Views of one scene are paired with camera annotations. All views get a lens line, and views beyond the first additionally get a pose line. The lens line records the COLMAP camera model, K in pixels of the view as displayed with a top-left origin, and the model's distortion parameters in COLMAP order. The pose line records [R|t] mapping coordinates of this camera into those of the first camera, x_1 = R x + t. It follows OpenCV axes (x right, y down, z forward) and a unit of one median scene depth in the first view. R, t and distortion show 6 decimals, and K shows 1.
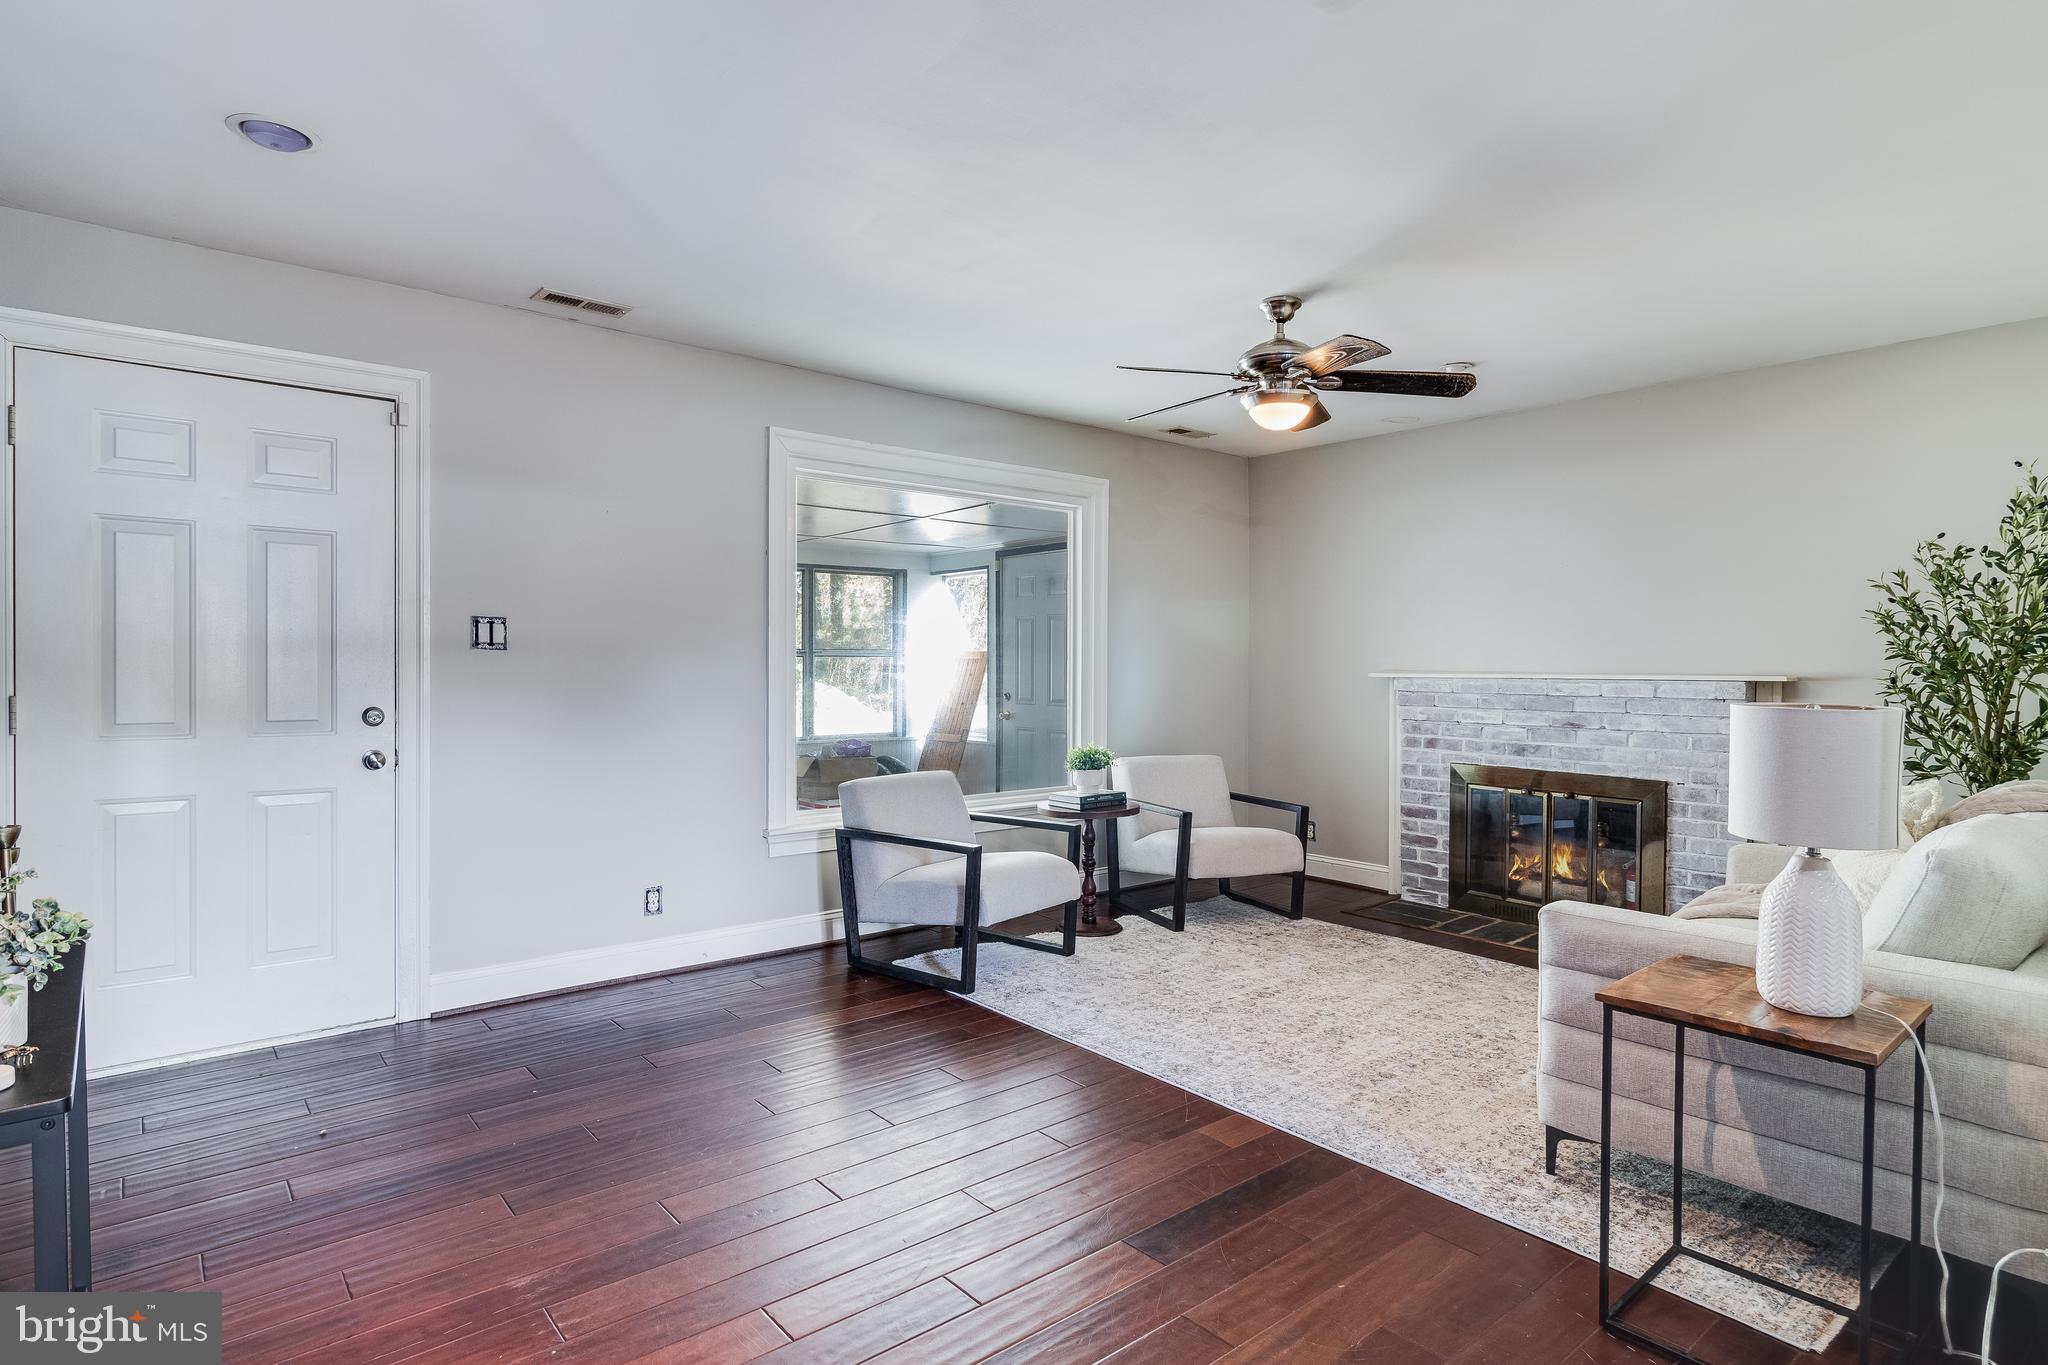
lens RADIAL K [[1094.2, 0, 1011.0], [0, 1094.2, 685.2], [0, 0, 1]] dist [0.002174, 0.003466]
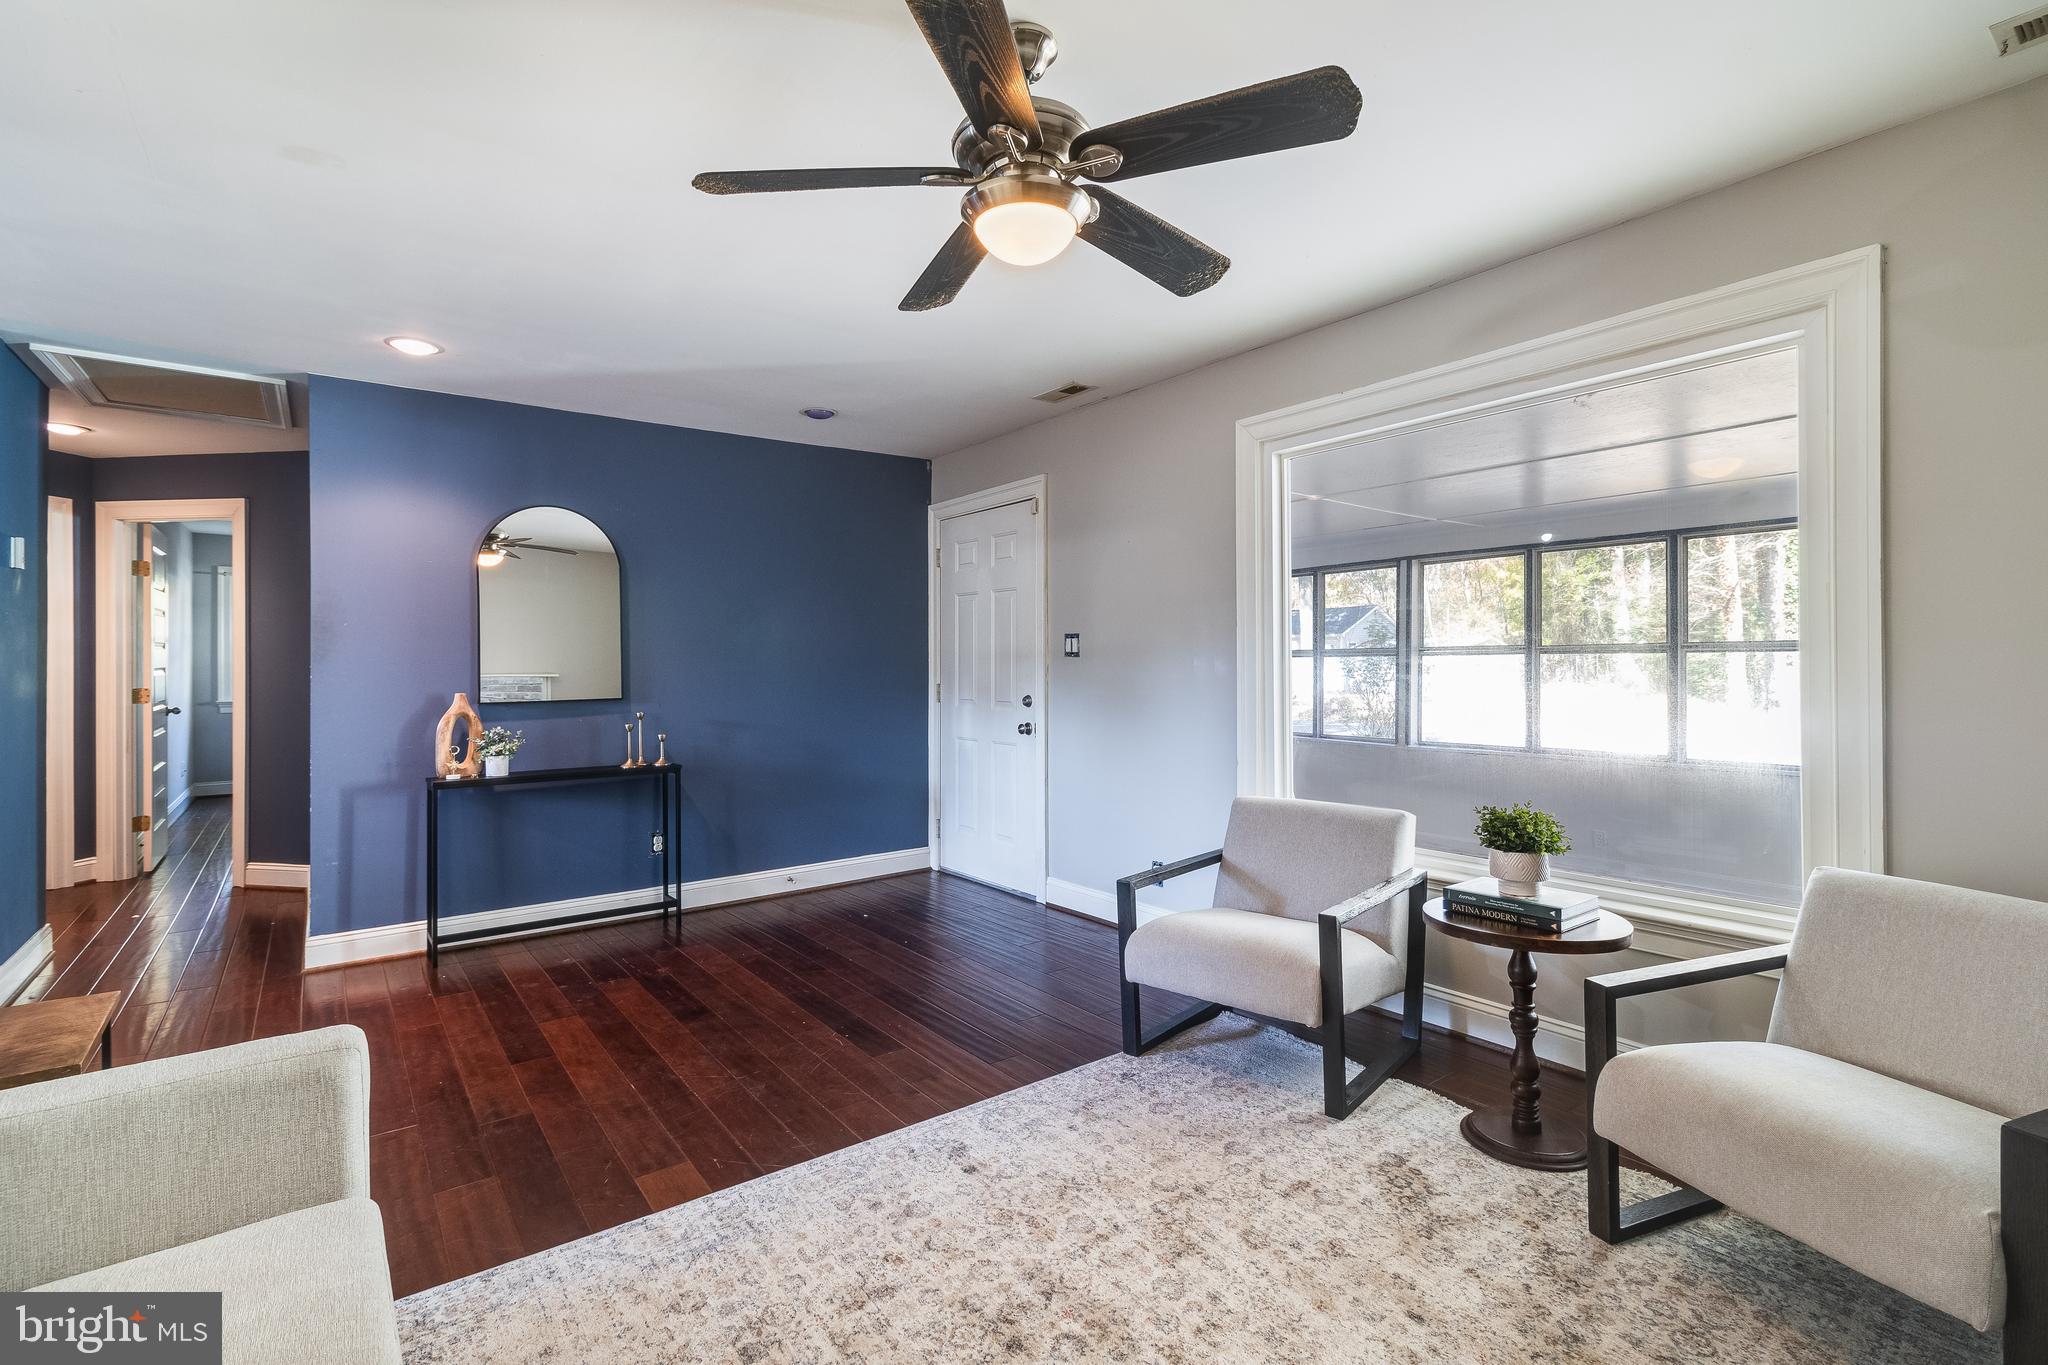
lens RADIAL K [[932.0, 0, 1021.5], [0, 932.0, 672.2], [0, 0, 1]] dist [0.000518, -0.000397]
pose [[-0.046214, 0.001887, -0.998930, 0.567370], [-0.013336, 0.999908, 0.002506, -0.012213], [0.998843, 0.013437, -0.046185, 0.783557]]
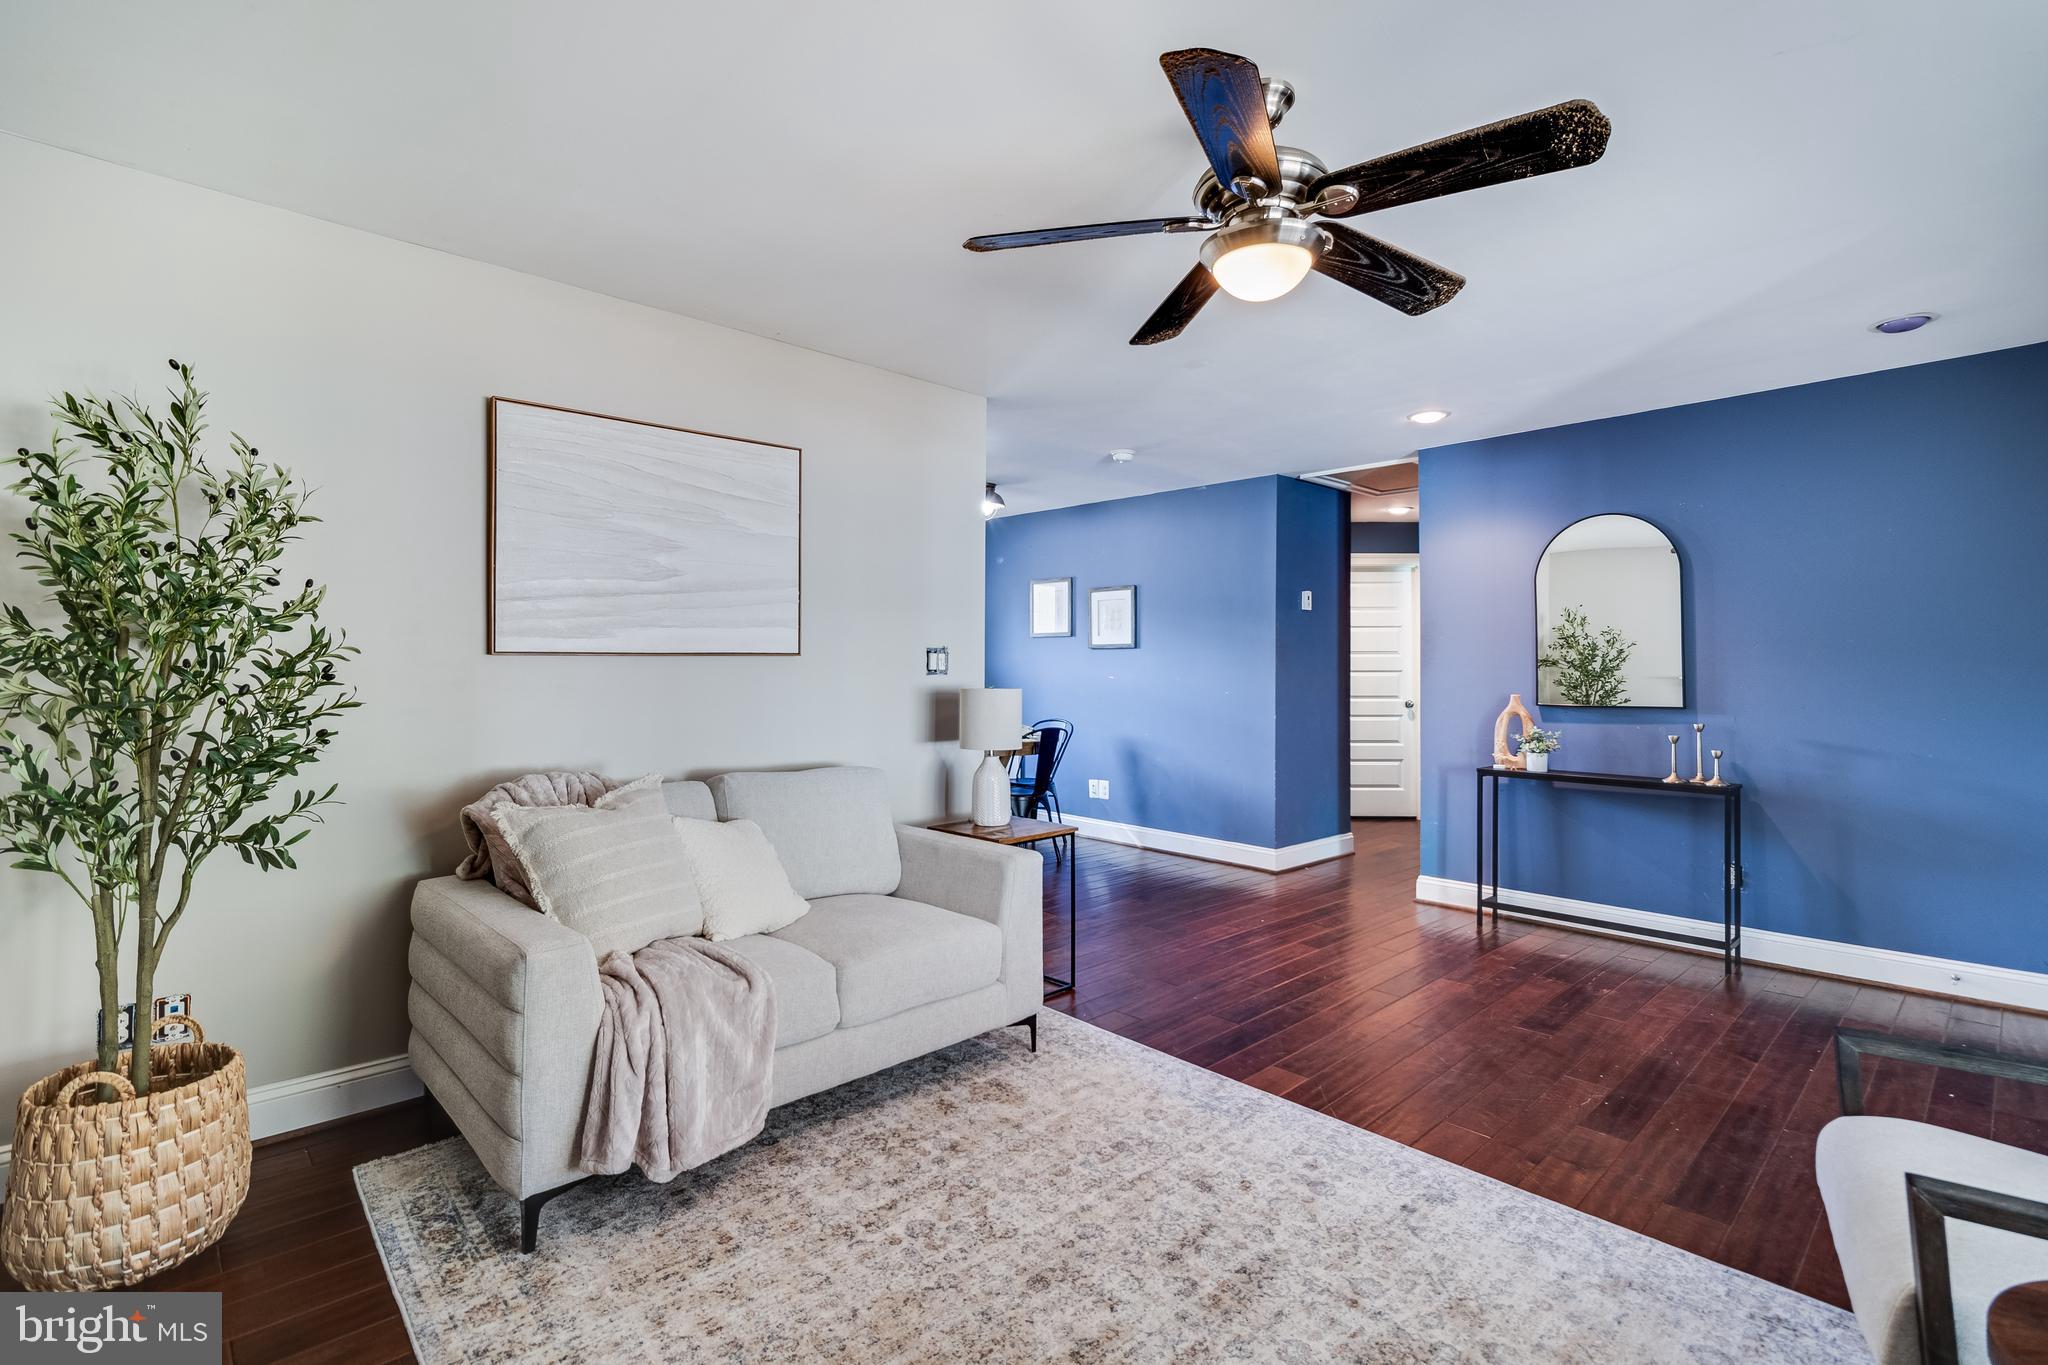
lens RADIAL K [[932.0, 0, 1024.3], [0, 932.0, 671.3], [0, 0, 1]] dist [0.000518, -0.000397]
pose [[-0.997544, -0.008739, -0.069501, 0.320475], [-0.010261, 0.999715, 0.021567, -0.024143], [0.069293, 0.022227, -0.997349, 1.157711]]
